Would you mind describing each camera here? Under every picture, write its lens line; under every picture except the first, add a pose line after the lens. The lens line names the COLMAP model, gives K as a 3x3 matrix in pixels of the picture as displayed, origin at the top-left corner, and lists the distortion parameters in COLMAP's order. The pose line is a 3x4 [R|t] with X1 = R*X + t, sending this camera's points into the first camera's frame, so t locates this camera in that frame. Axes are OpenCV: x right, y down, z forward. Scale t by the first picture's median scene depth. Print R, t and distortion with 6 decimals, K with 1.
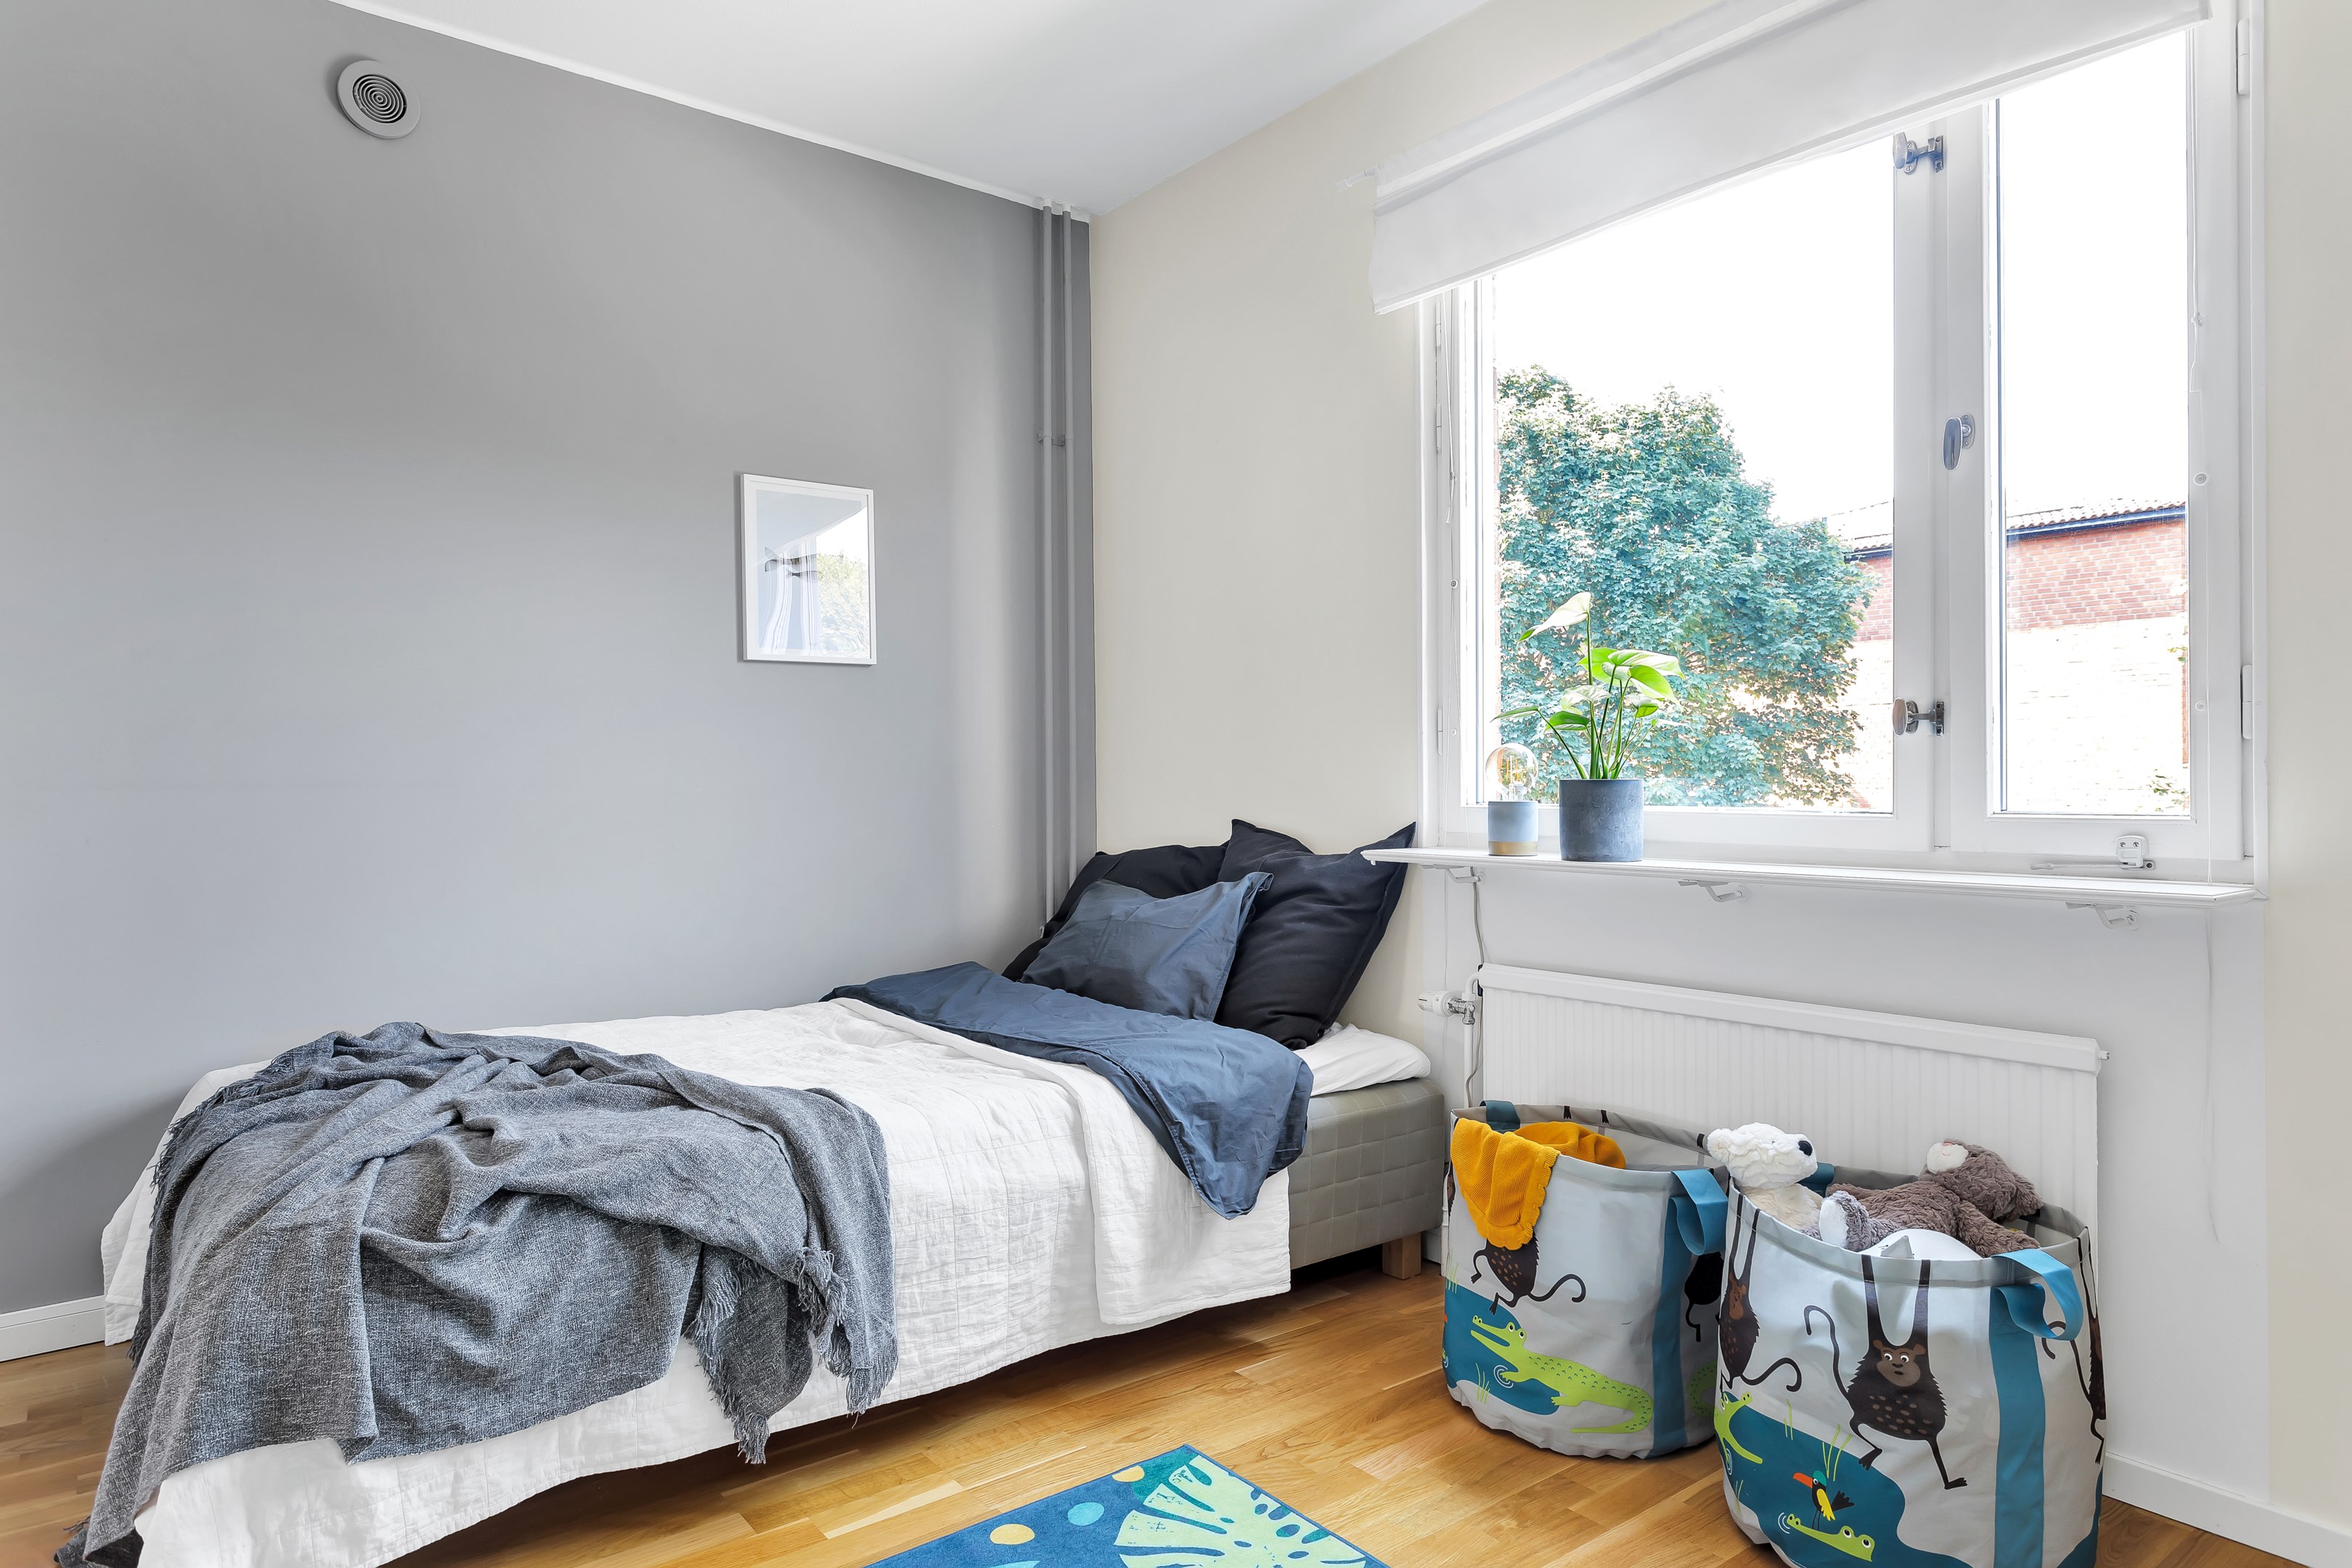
lens RADIAL K [[1383.9, 0, 1154.3], [0, 1383.9, 786.8], [0, 0, 1]] dist [-0.007416, 0.004408]
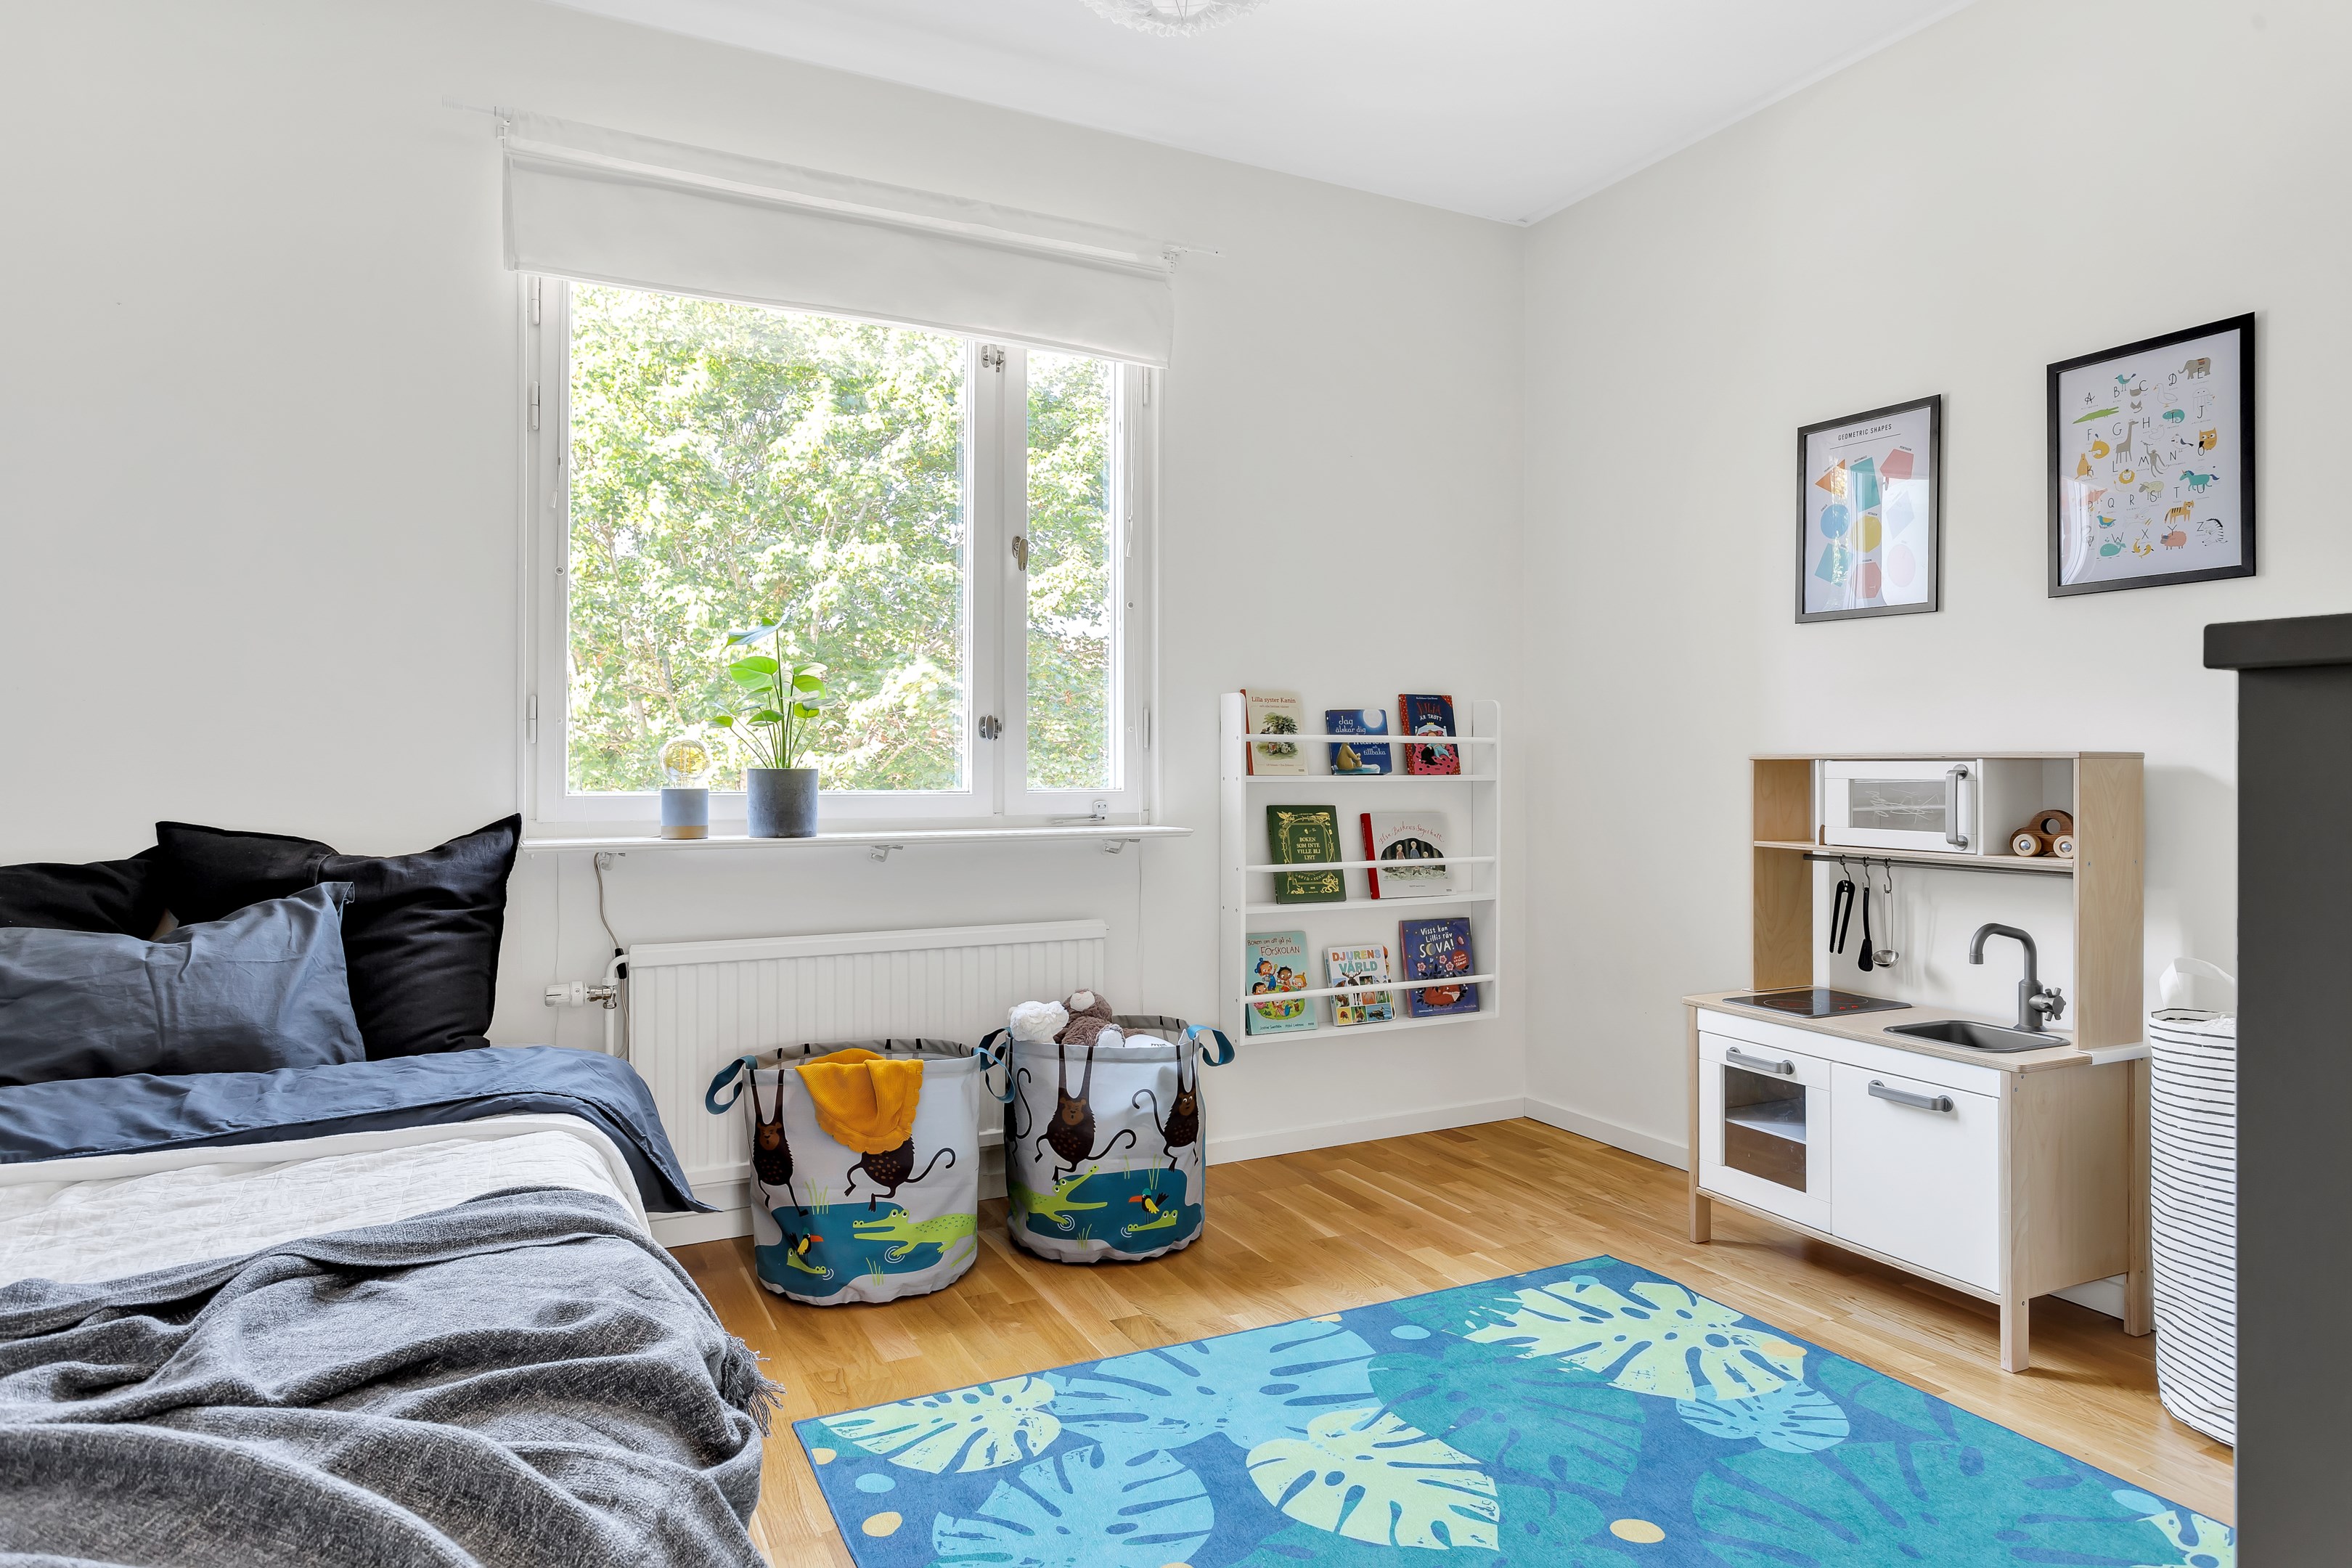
lens RADIAL K [[1380.1, 0, 1180.8], [0, 1380.1, 764.1], [0, 0, 1]] dist [-0.001578, 0.000667]
pose [[0.185932, 0.005328, 0.982548, -0.869835], [0.003246, 0.999977, -0.006037, -0.000706], [-0.982557, 0.004312, 0.185910, 0.499672]]
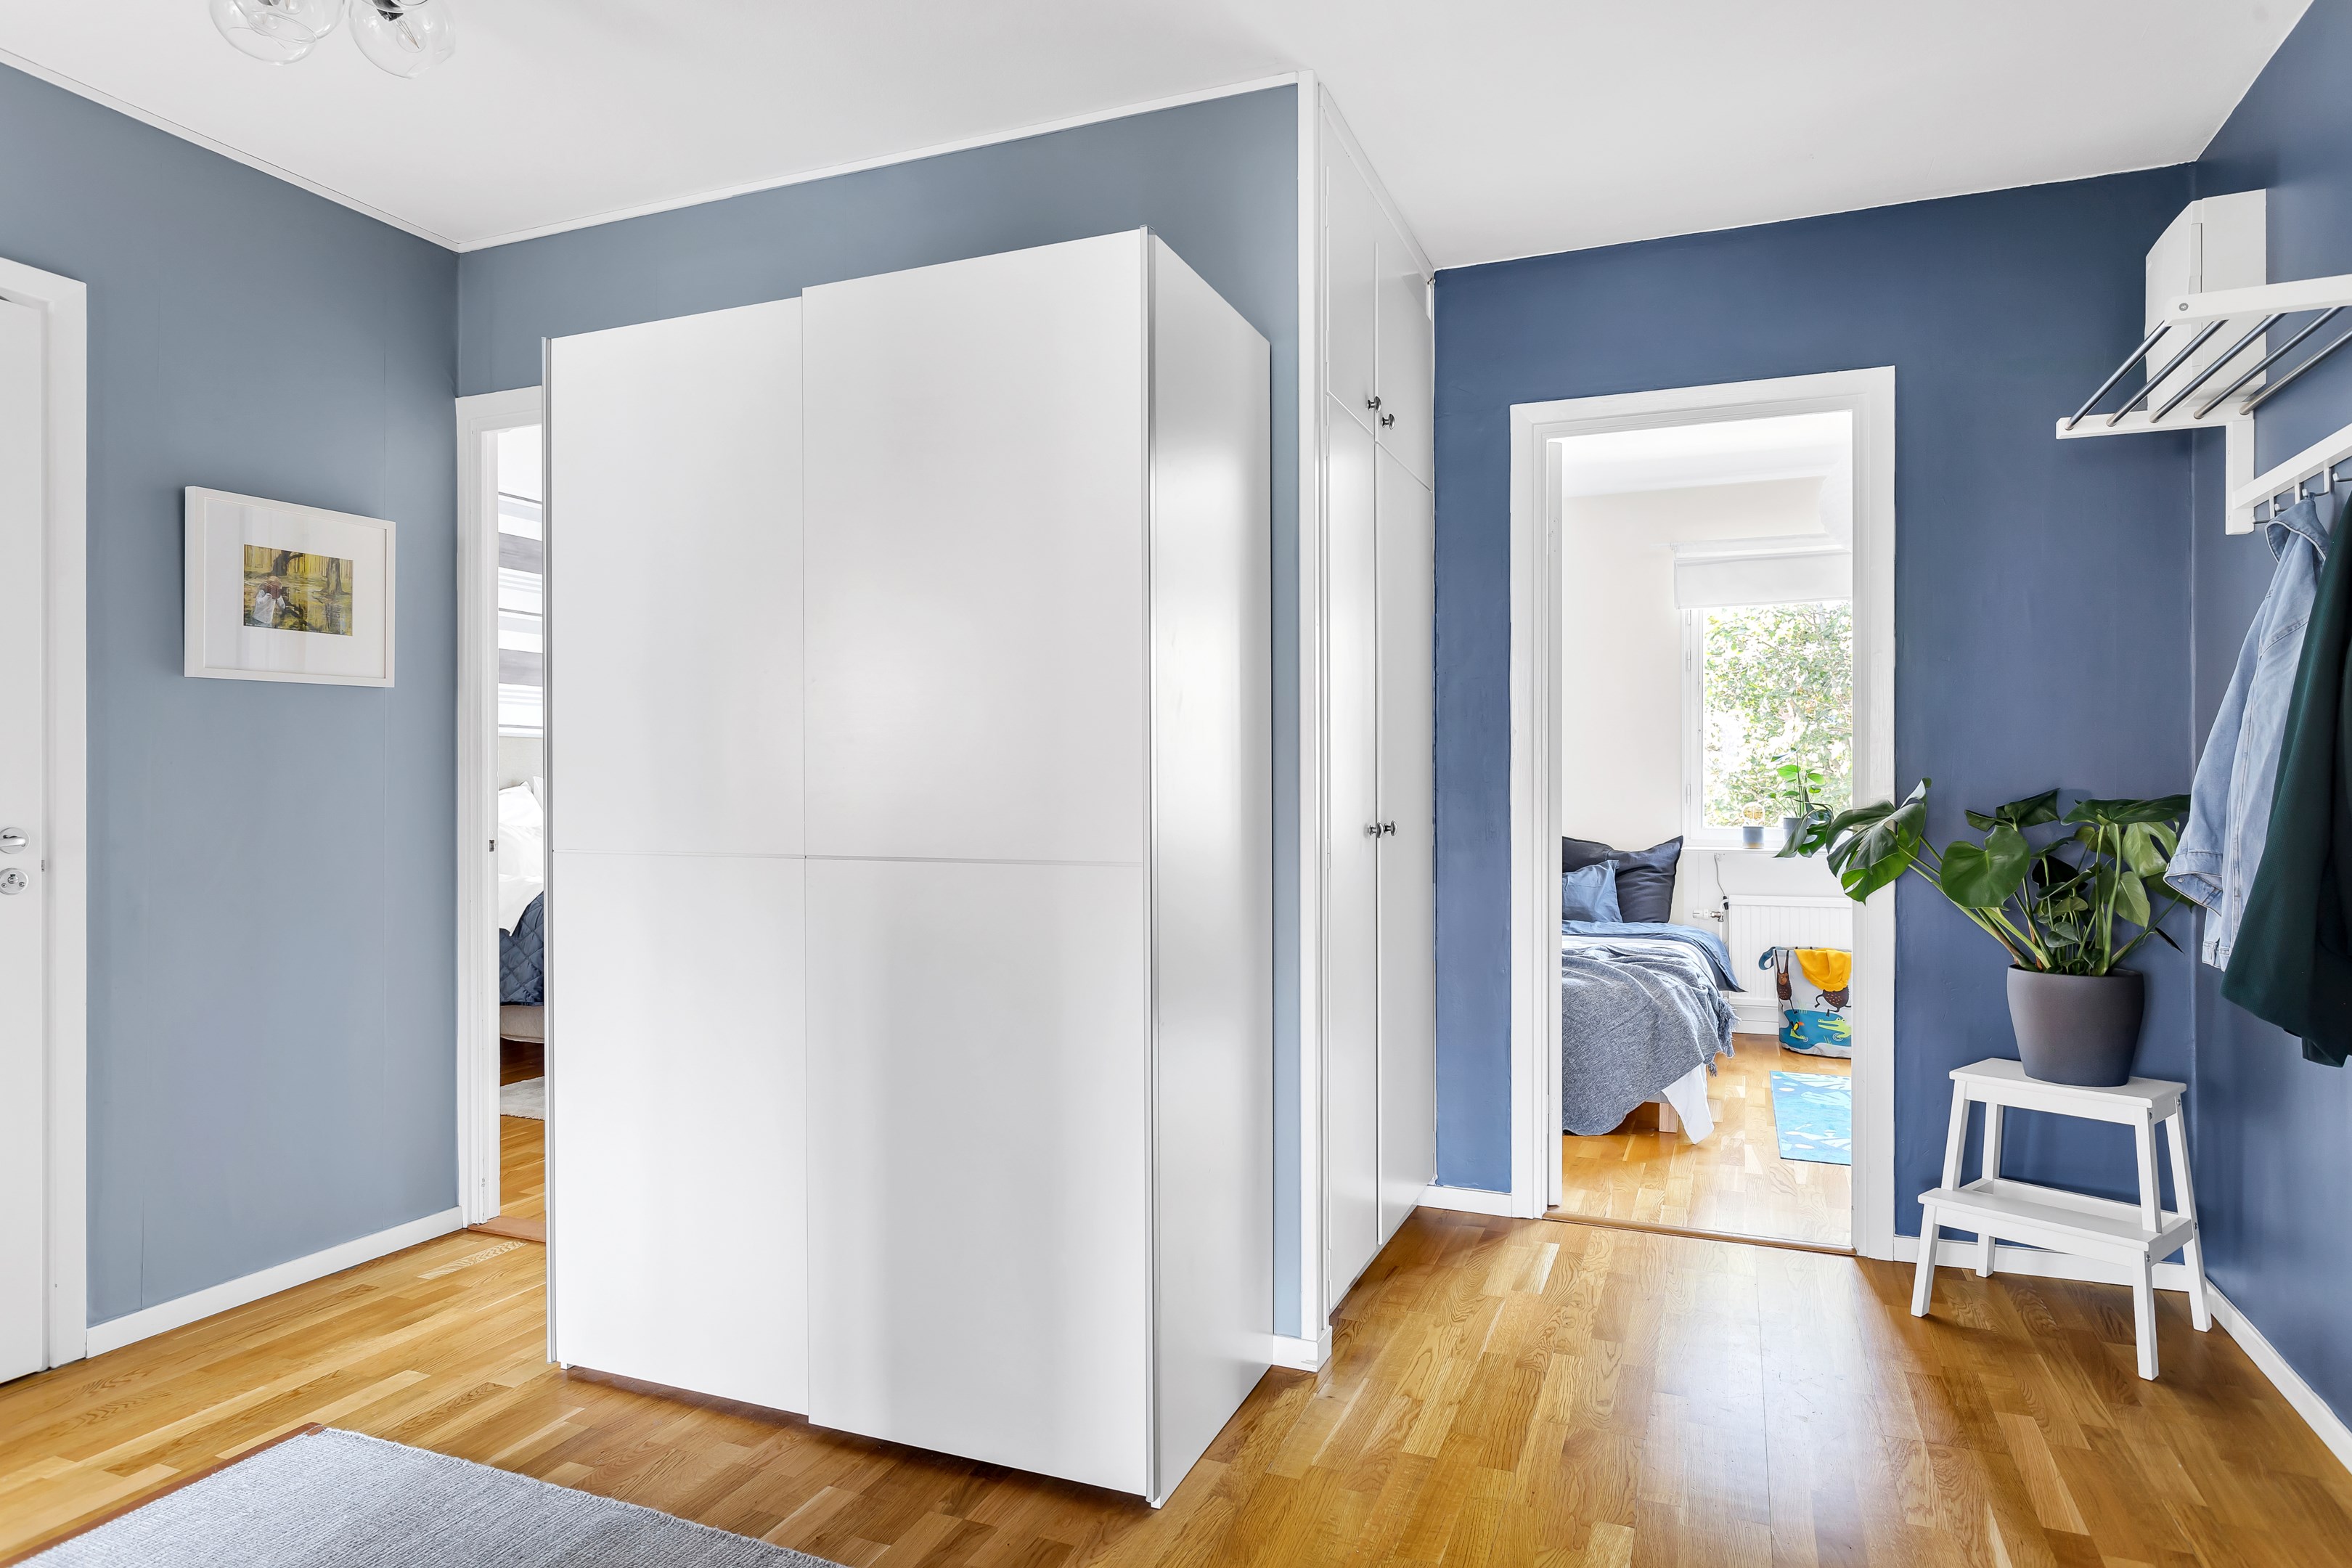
lens RADIAL K [[1383.9, 0, 1154.3], [0, 1383.9, 786.8], [0, 0, 1]] dist [-0.007416, 0.004408]
pose [[0.870455, 0.001630, 0.492245, -2.186252], [0.001210, 0.999984, -0.005452, -0.054389], [-0.492246, 0.005341, 0.870440, -0.691949]]
